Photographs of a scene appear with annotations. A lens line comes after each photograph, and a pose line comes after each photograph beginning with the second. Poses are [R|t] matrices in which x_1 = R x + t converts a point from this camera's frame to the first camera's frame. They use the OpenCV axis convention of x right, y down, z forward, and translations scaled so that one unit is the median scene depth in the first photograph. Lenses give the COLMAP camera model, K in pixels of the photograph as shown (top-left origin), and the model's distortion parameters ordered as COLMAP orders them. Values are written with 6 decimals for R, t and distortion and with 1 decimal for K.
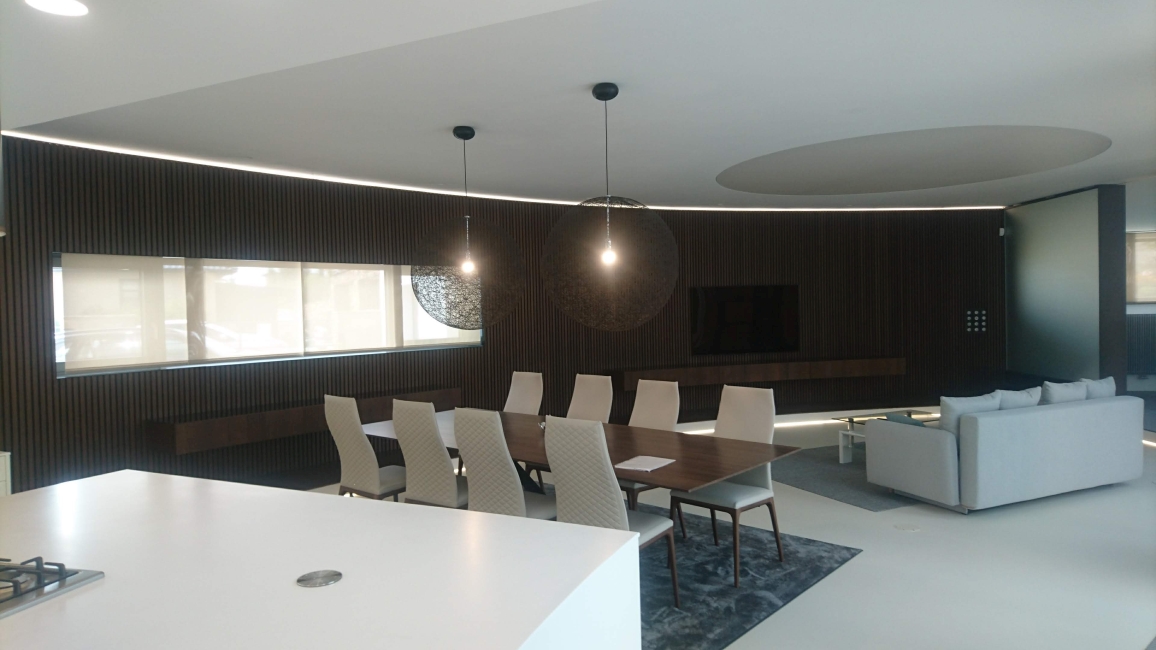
lens RADIAL K [[805.2, 0, 571.1], [0, 805.2, 319.3], [0, 0, 1]] dist [0.050223, -0.001352]
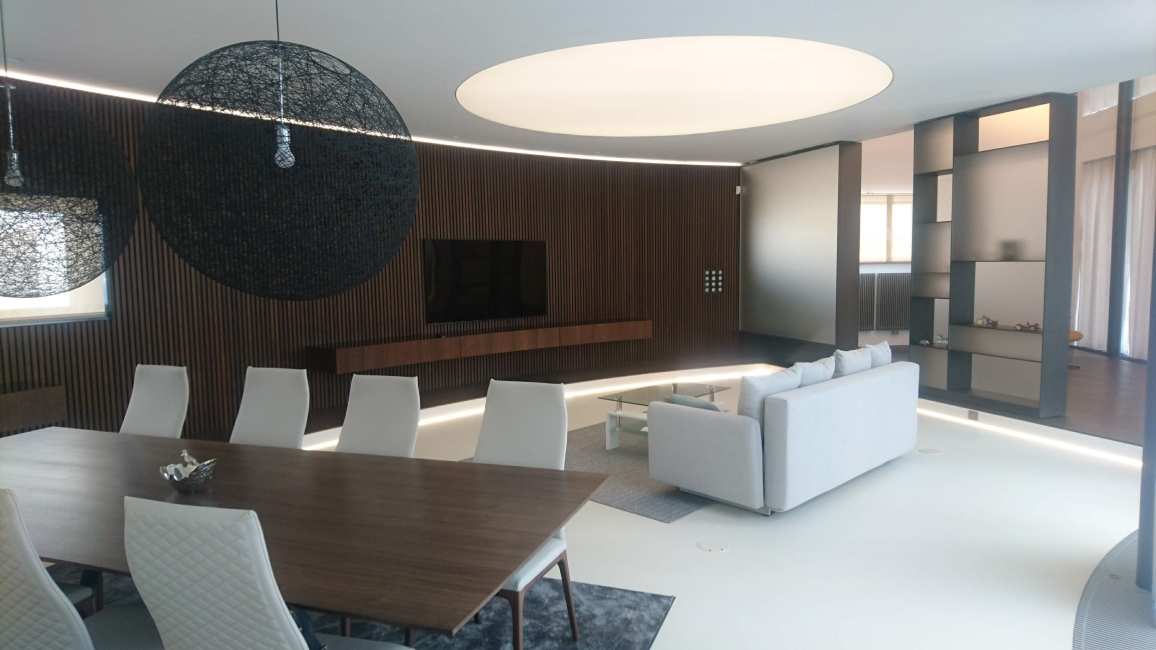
lens RADIAL K [[805.2, 0, 571.1], [0, 805.2, 319.3], [0, 0, 1]] dist [0.050223, -0.001352]
pose [[0.944155, -0.017141, 0.329056, 0.026296], [0.001443, 0.998852, 0.047890, 0.002122], [-0.329499, -0.044741, 0.943095, 0.245191]]
